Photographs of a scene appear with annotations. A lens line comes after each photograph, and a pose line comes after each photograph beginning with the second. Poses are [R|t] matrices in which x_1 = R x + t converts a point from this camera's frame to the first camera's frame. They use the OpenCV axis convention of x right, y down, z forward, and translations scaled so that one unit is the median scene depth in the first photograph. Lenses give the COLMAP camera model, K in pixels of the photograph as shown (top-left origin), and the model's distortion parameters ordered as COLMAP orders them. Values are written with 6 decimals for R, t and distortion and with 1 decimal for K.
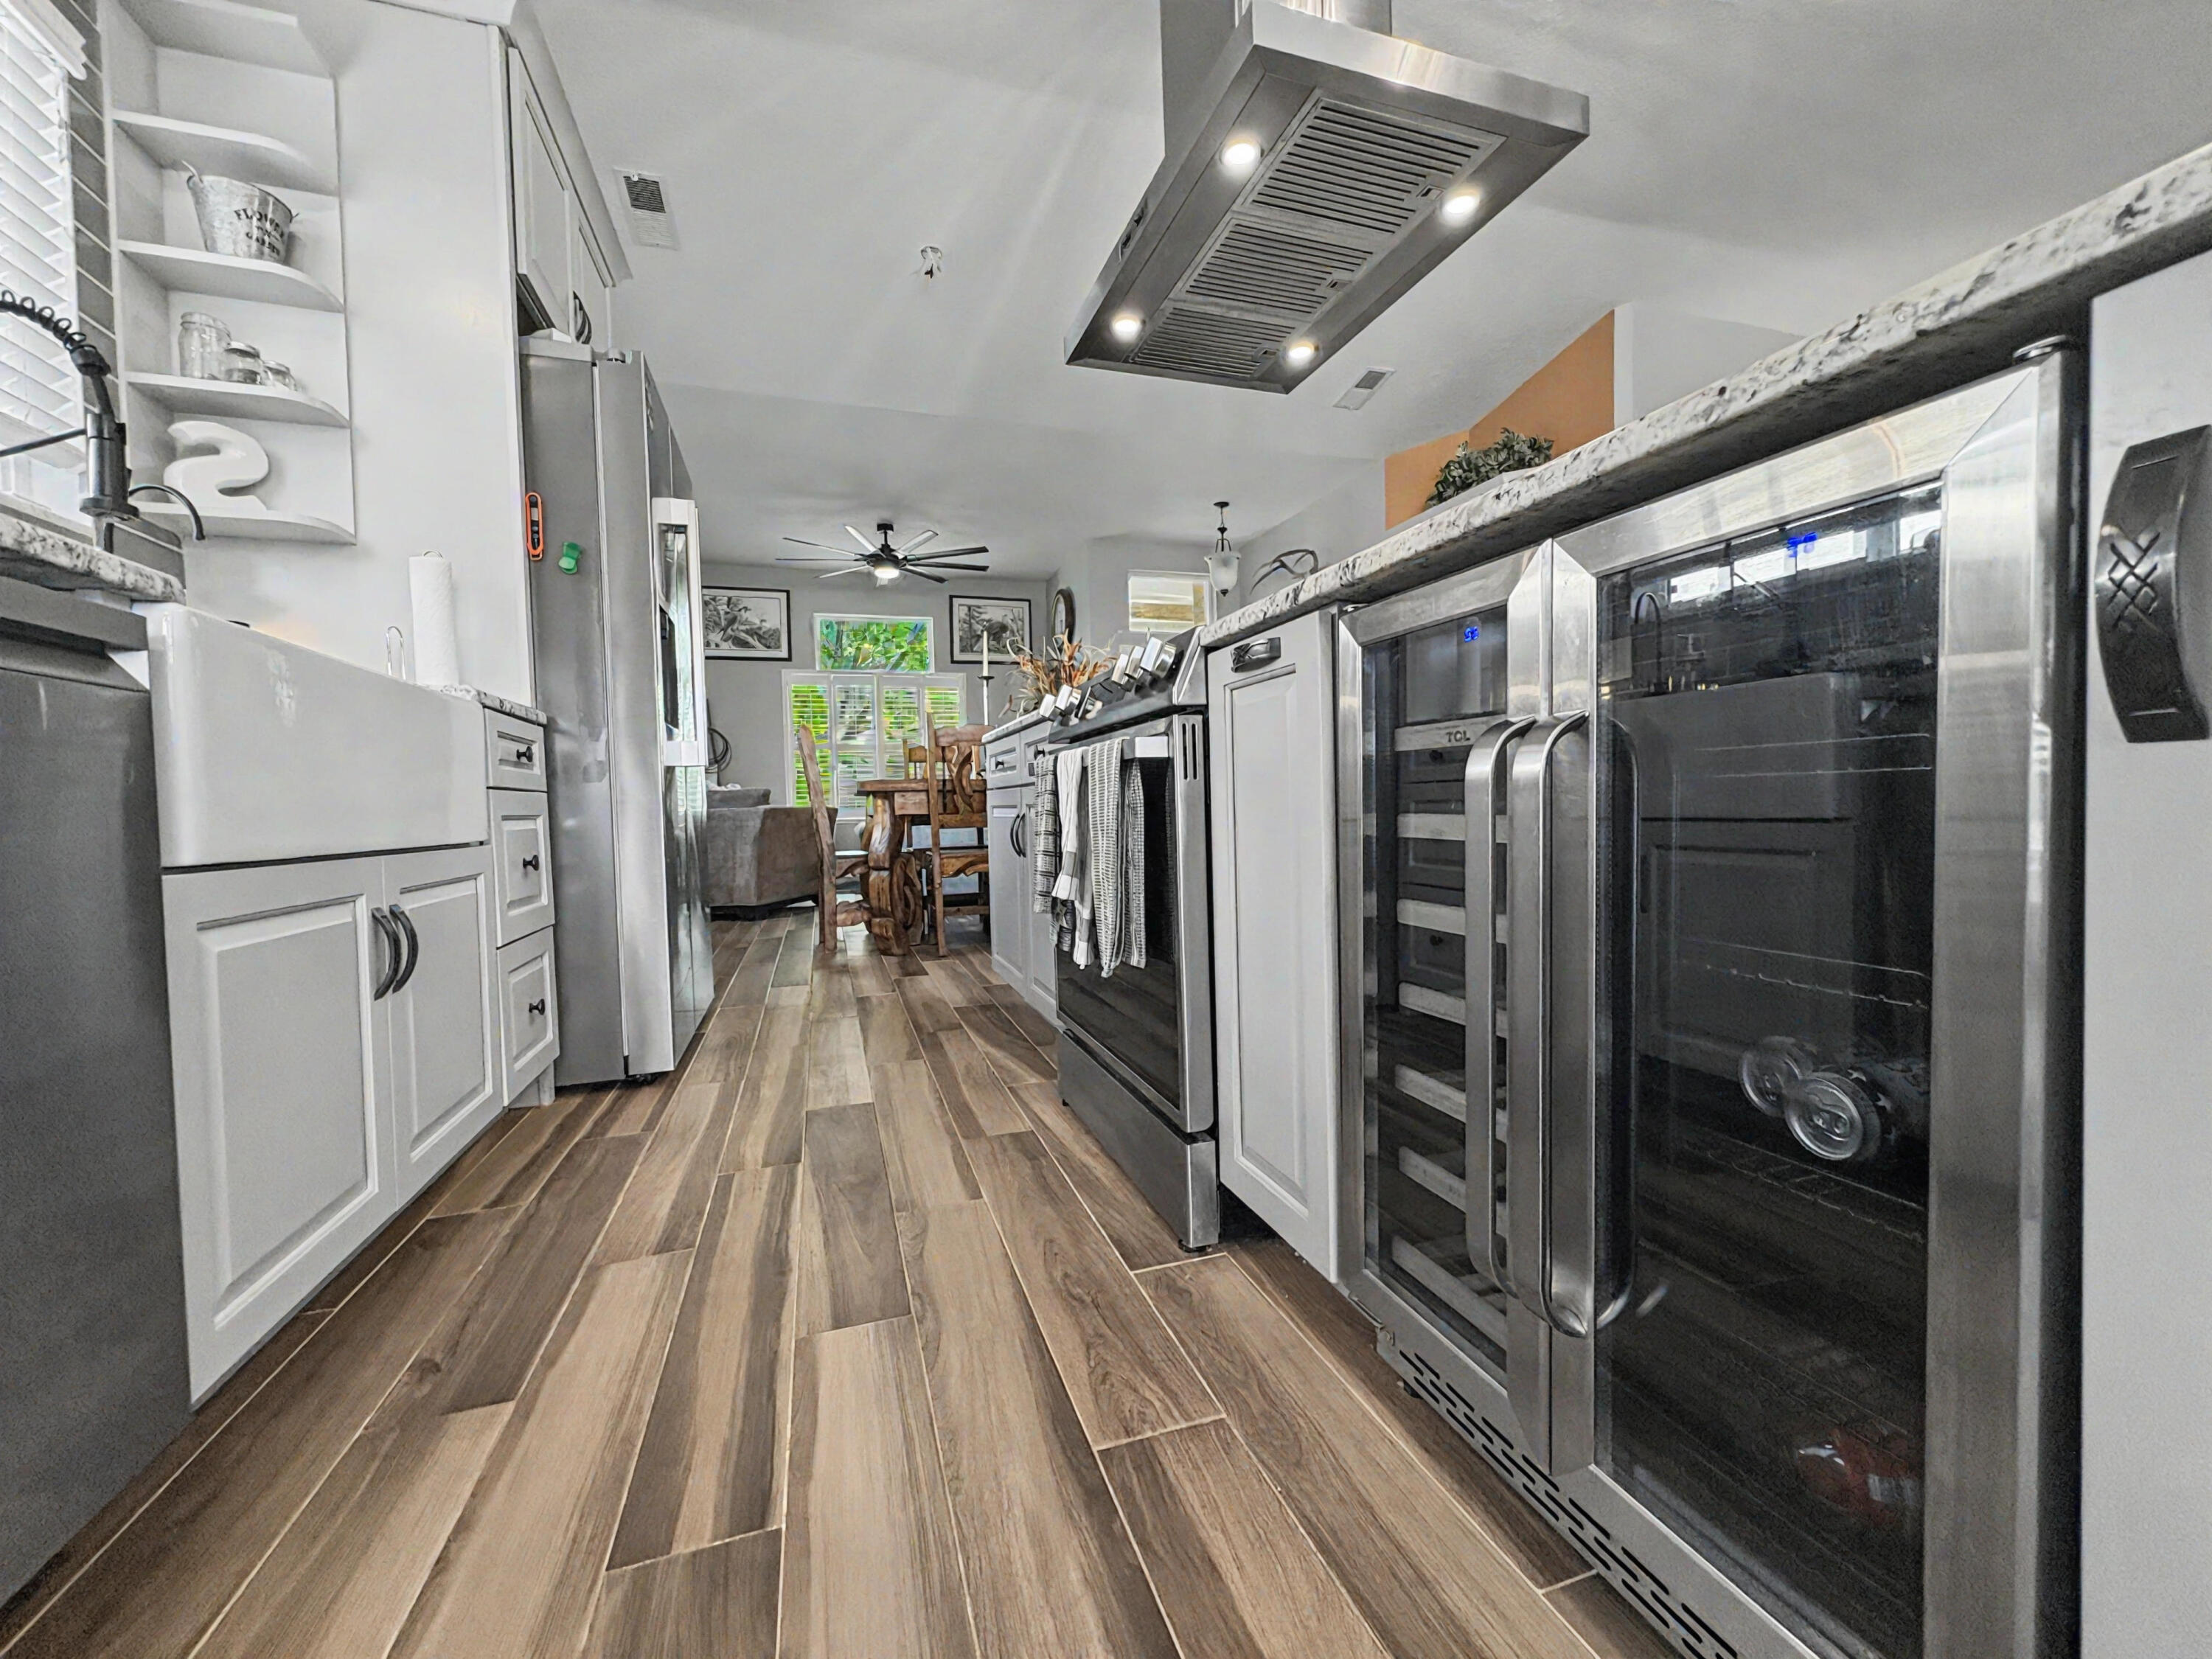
lens RADIAL K [[886.0, 0, 1108.5], [0, 886.0, 827.3], [0, 0, 1]] dist [0.001306, 0.000115]
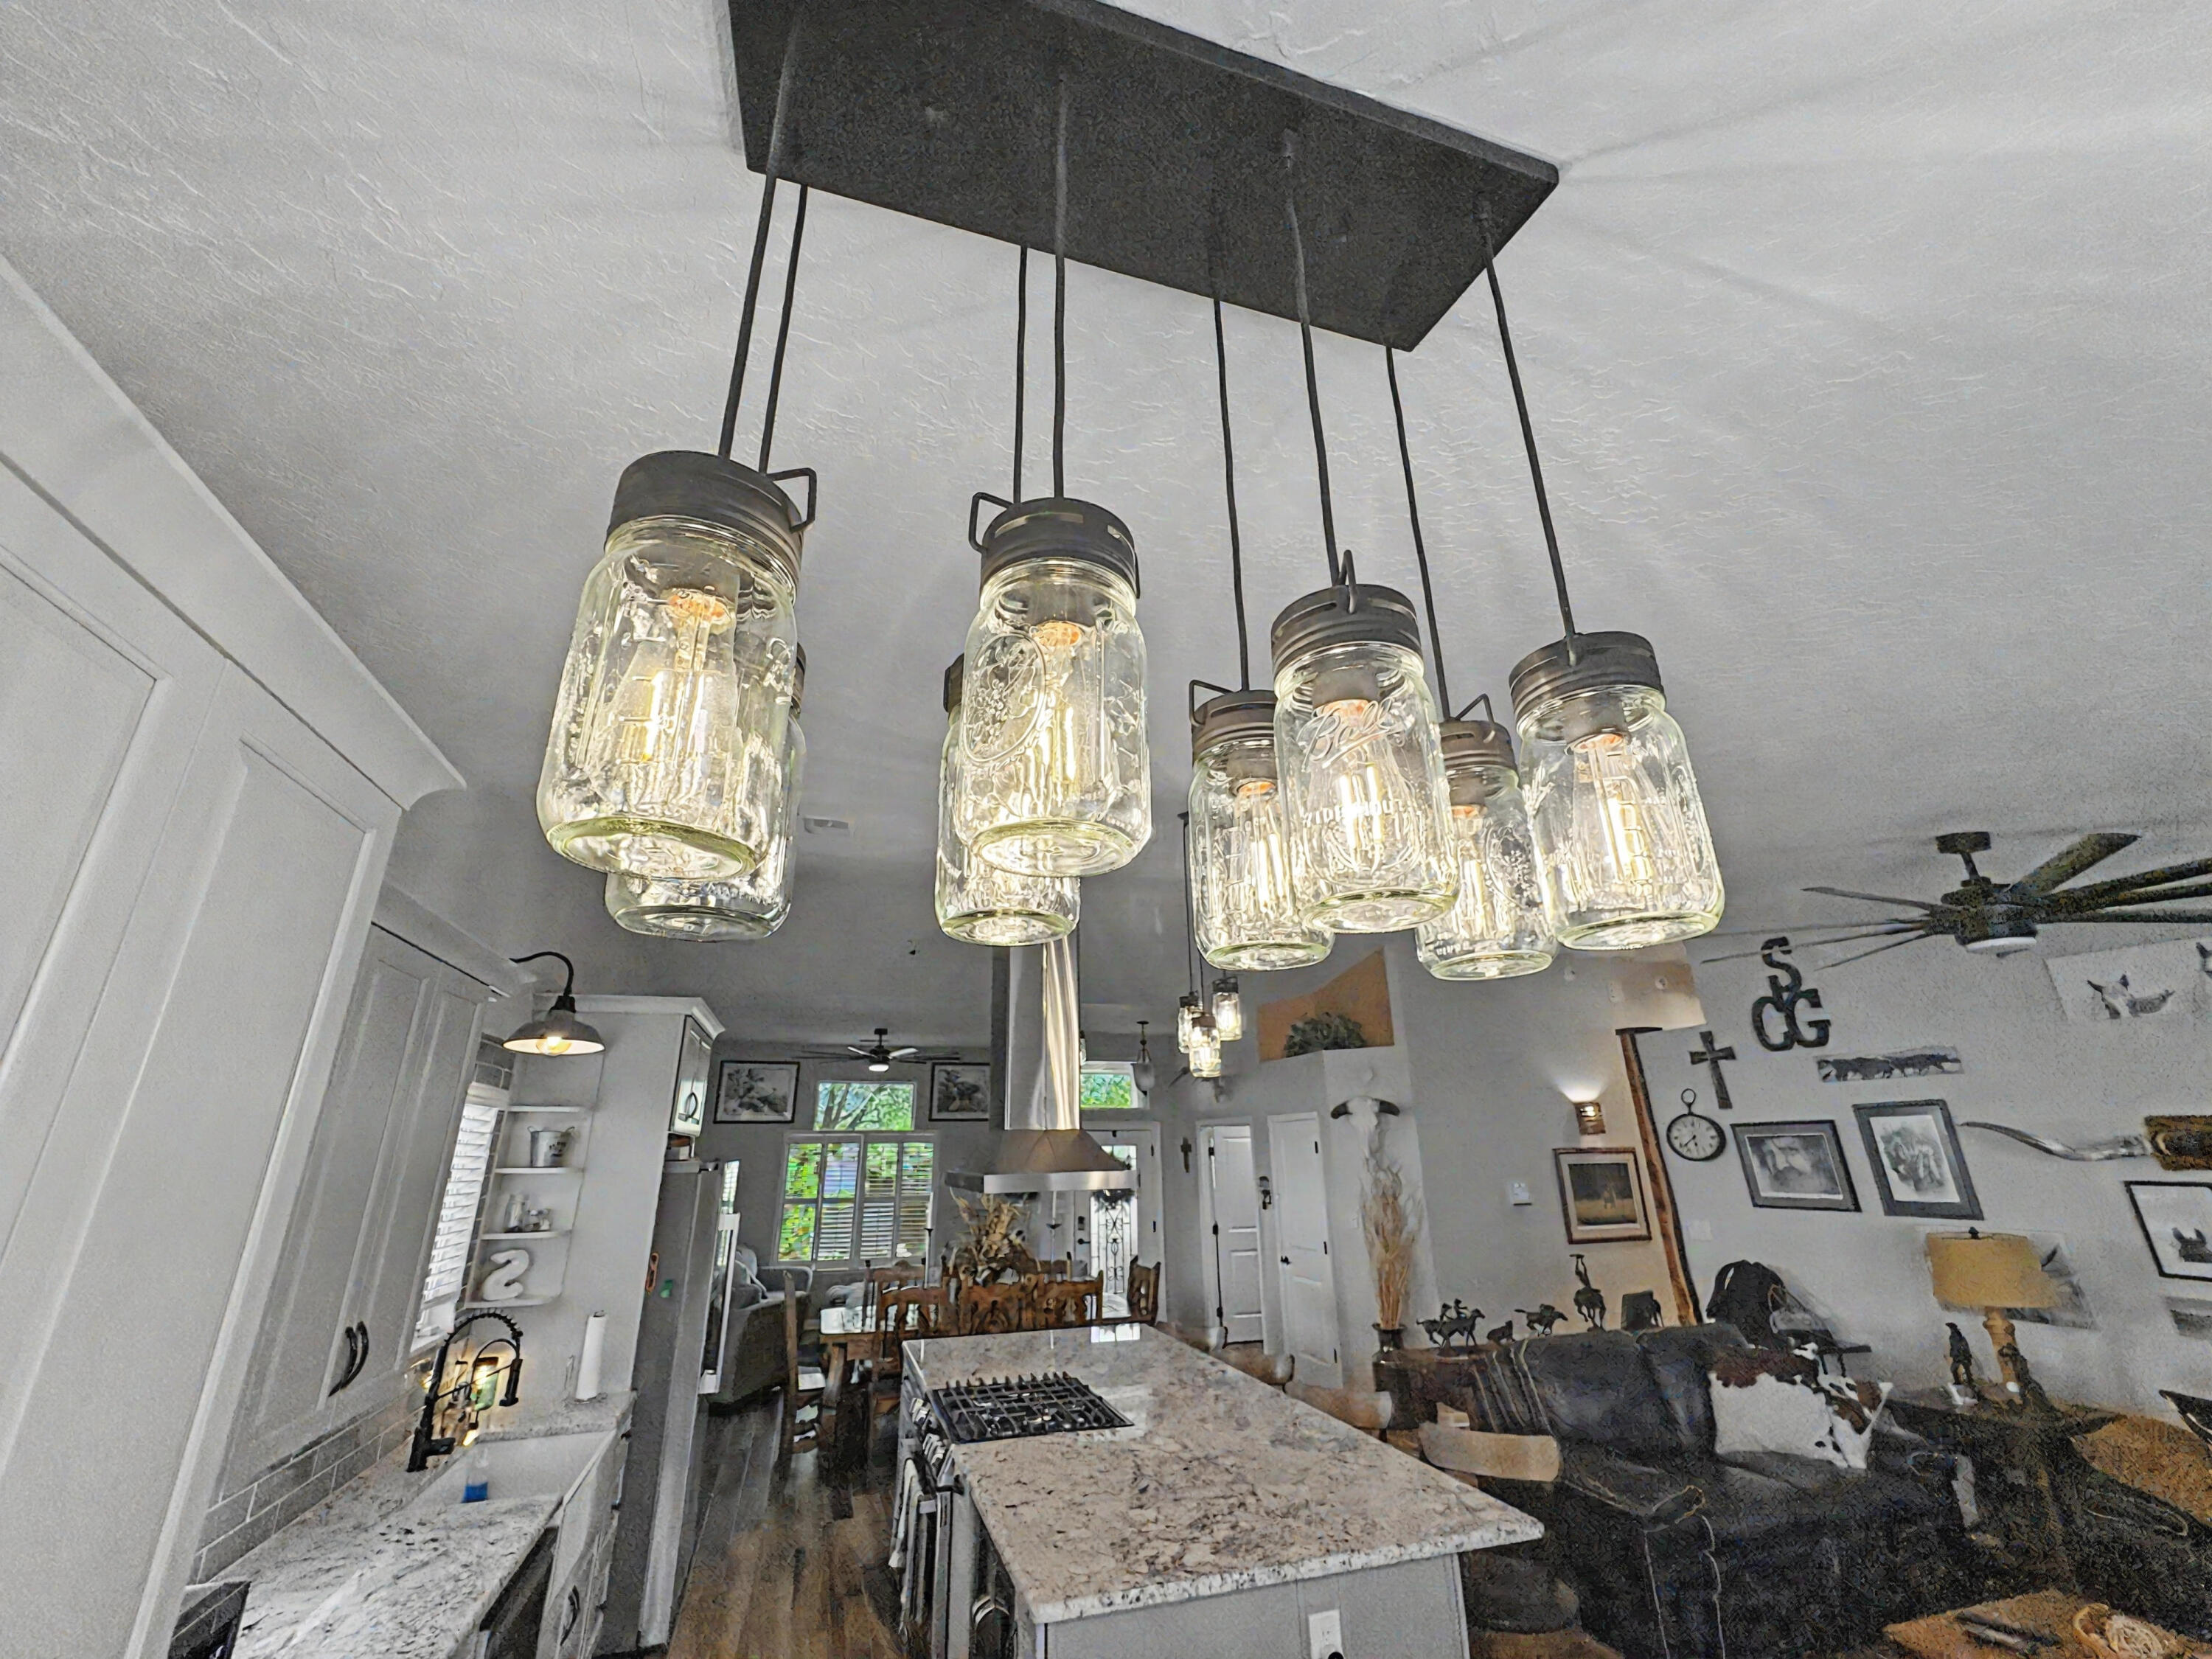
lens RADIAL K [[886.0, 0, 1108.5], [0, 886.0, 827.3], [0, 0, 1]] dist [0.001306, 0.000115]
pose [[0.999876, 0.010403, -0.011801, 0.091000], [-0.014009, 0.930118, -0.366995, -0.155402], [0.007159, 0.367115, 0.930148, -0.303503]]
